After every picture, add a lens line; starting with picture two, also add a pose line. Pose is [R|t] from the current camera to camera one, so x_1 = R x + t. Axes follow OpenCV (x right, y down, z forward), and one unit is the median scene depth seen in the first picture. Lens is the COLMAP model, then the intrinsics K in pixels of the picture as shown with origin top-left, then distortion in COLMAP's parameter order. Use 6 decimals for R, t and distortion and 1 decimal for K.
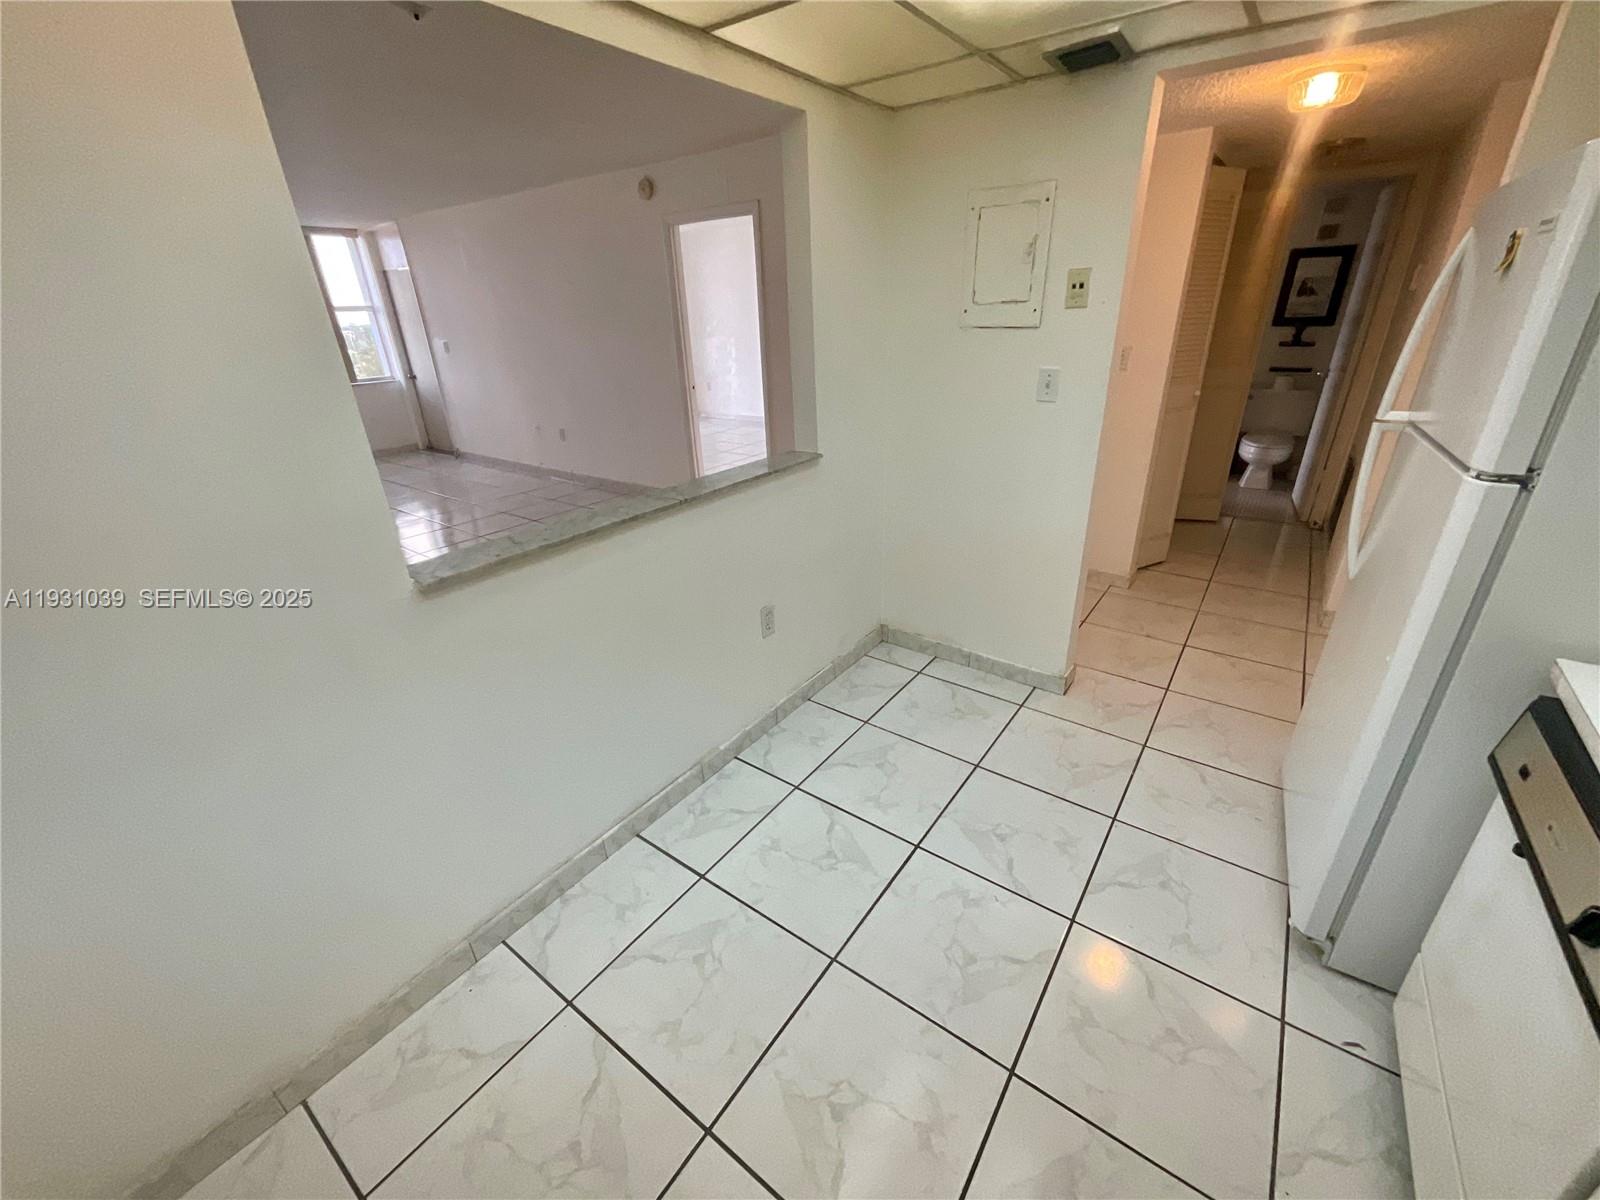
lens RADIAL K [[641.9, 0, 798.0], [0, 641.9, 601.5], [0, 0, 1]] dist [0.000858, -0.002658]
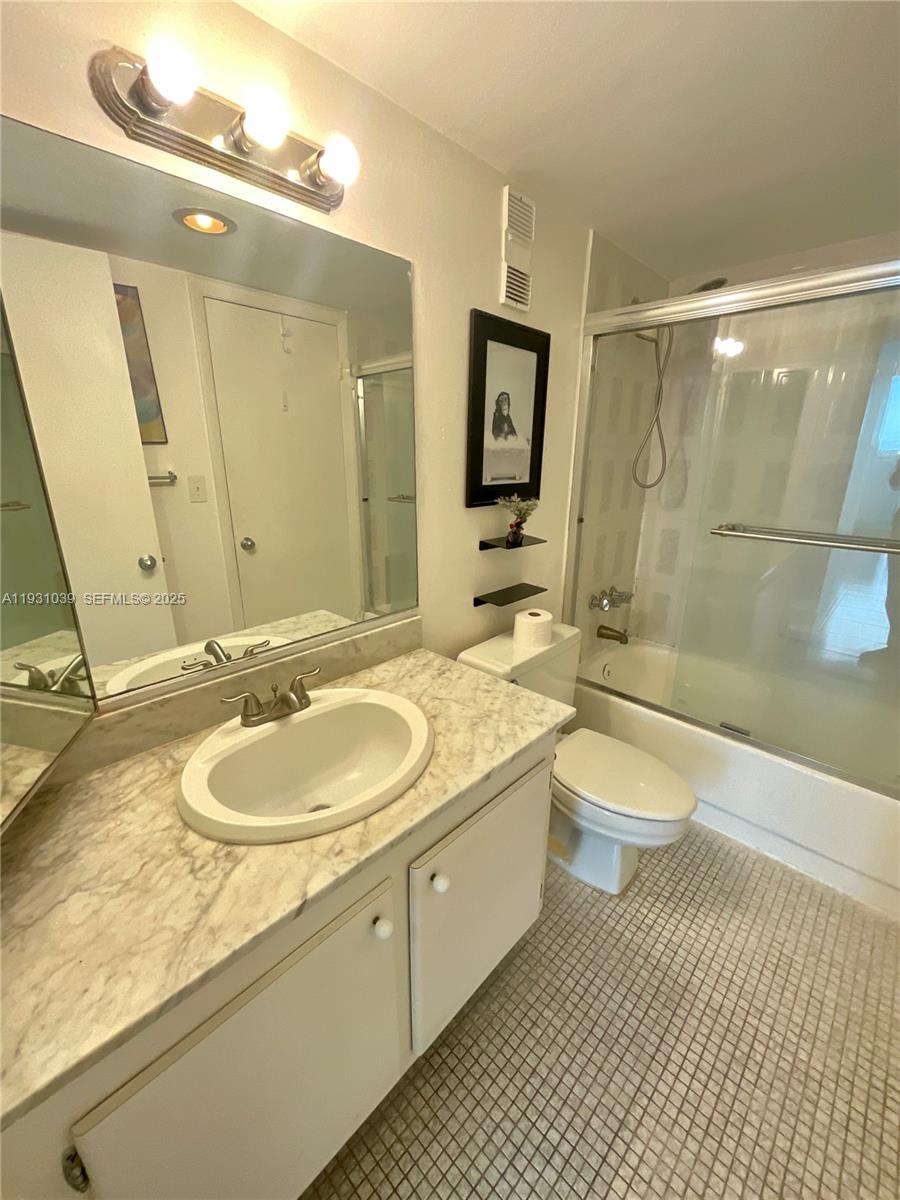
lens RADIAL K [[481.5, 0, 445.1], [0, 481.5, 598.9], [0, 0, 1]] dist [0.000858, -0.002658]
pose [[0.132034, -0.263804, 0.955497, 0.462102], [0.405157, 0.894102, 0.190867, -0.459835], [-0.904663, 0.361925, 0.224933, 1.007982]]
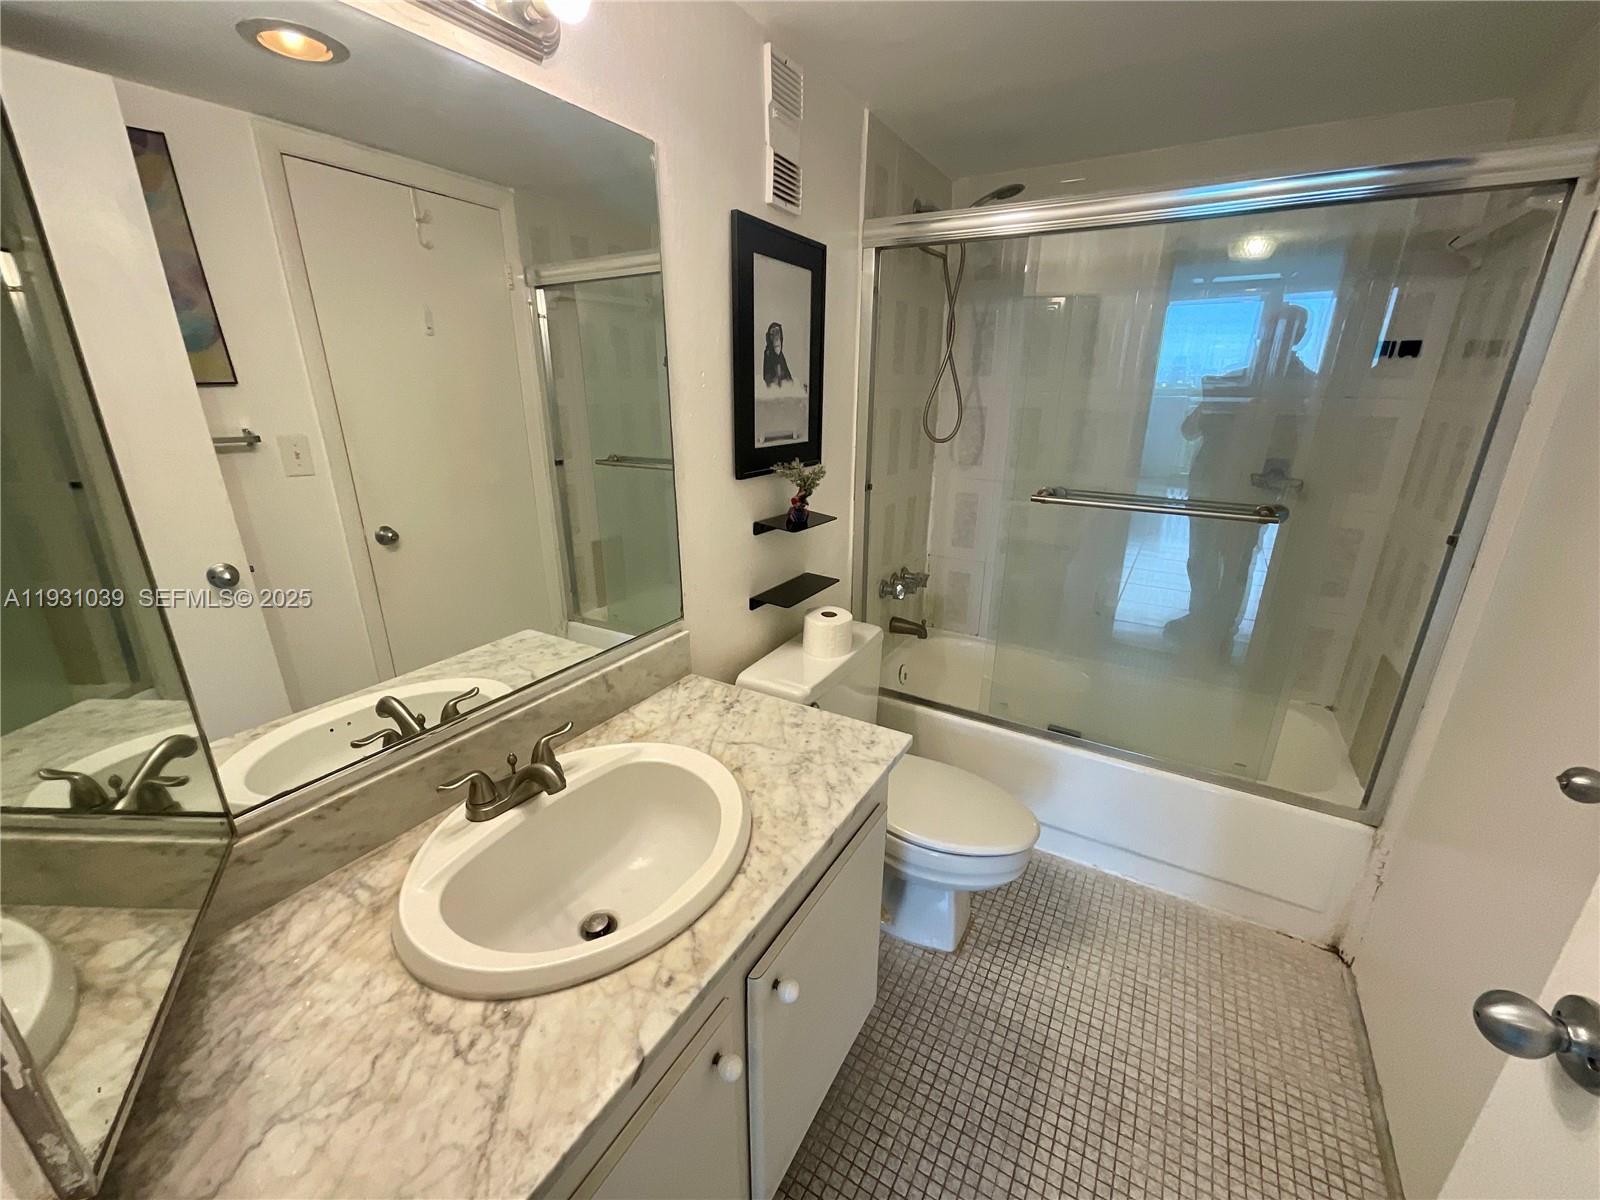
lens RADIAL K [[641.9, 0, 797.0], [0, 641.9, 600.4], [0, 0, 1]] dist [0.000858, -0.002658]
pose [[-0.098665, -0.291567, 0.951448, 0.464036], [0.411122, 0.858759, 0.305796, -0.479637], [-0.906225, 0.421333, 0.035141, 1.030976]]
